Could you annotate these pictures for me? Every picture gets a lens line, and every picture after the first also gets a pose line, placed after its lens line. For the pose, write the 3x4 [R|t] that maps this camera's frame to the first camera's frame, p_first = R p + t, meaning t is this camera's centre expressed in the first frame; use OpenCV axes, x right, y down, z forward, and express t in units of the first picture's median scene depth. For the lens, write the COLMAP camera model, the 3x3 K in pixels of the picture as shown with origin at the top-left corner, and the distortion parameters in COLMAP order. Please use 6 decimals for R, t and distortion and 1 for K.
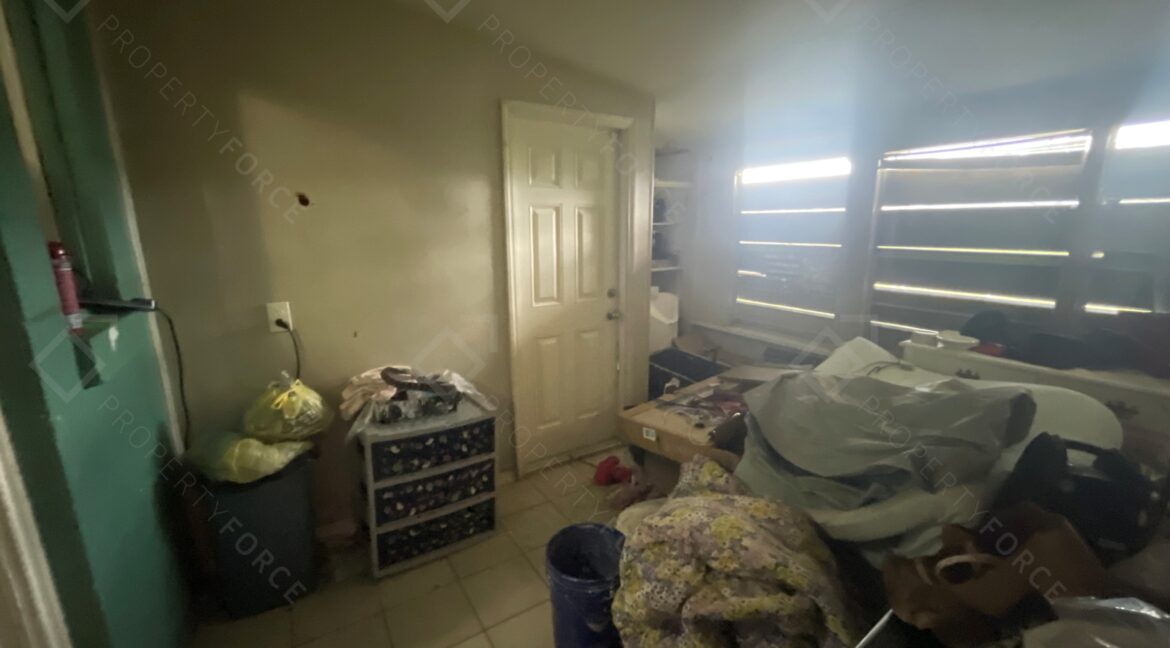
lens RADIAL K [[470.8, 0, 579.3], [0, 470.8, 320.4], [0, 0, 1]] dist [-0.000991, -0.000726]
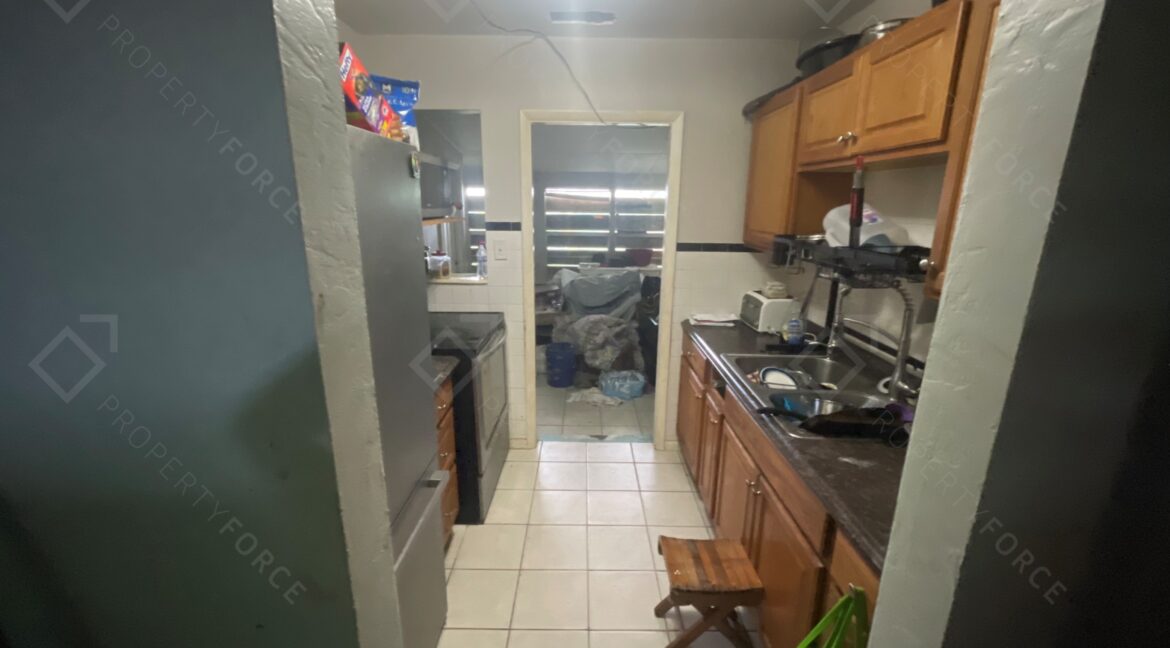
lens RADIAL K [[470.8, 0, 586.3], [0, 470.8, 325.9], [0, 0, 1]] dist [-0.000991, -0.000726]
pose [[0.506053, -0.180445, 0.843416, -1.651083], [0.160528, 0.980489, 0.113453, 0.079342], [-0.847432, 0.077979, 0.525146, -0.382374]]
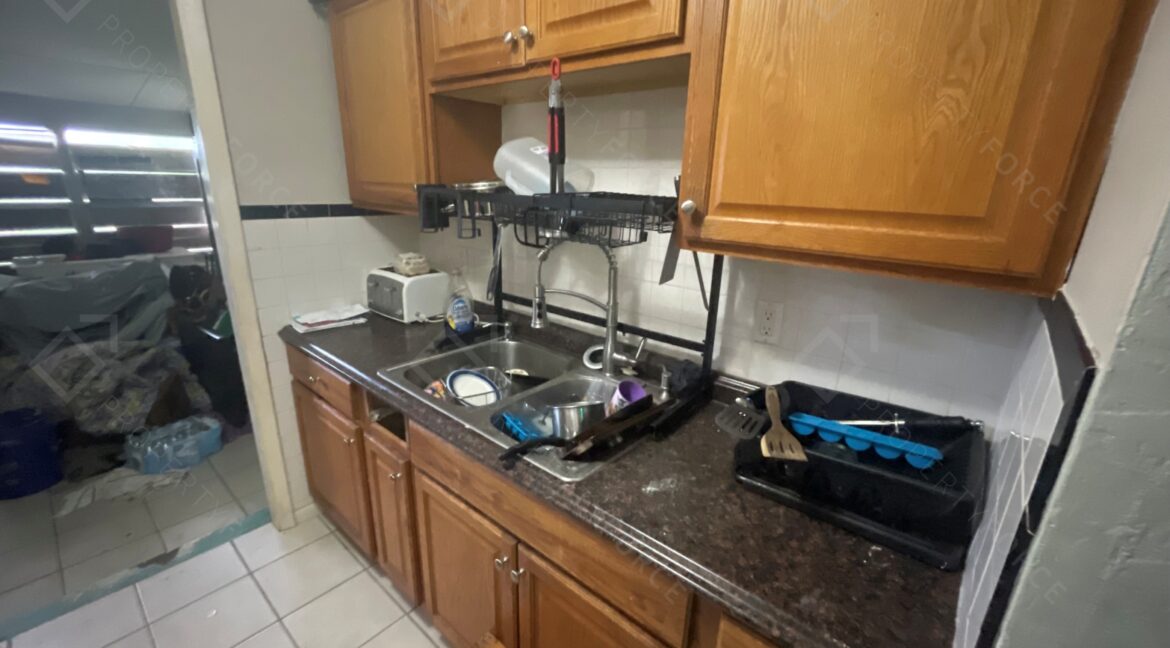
lens RADIAL K [[470.8, 0, 585.8], [0, 470.8, 325.6], [0, 0, 1]] dist [-0.000991, -0.000726]
pose [[-0.327758, -0.255231, 0.909633, -1.350220], [0.187198, 0.926183, 0.327325, 0.078546], [-0.926030, 0.277565, -0.255785, -0.216278]]
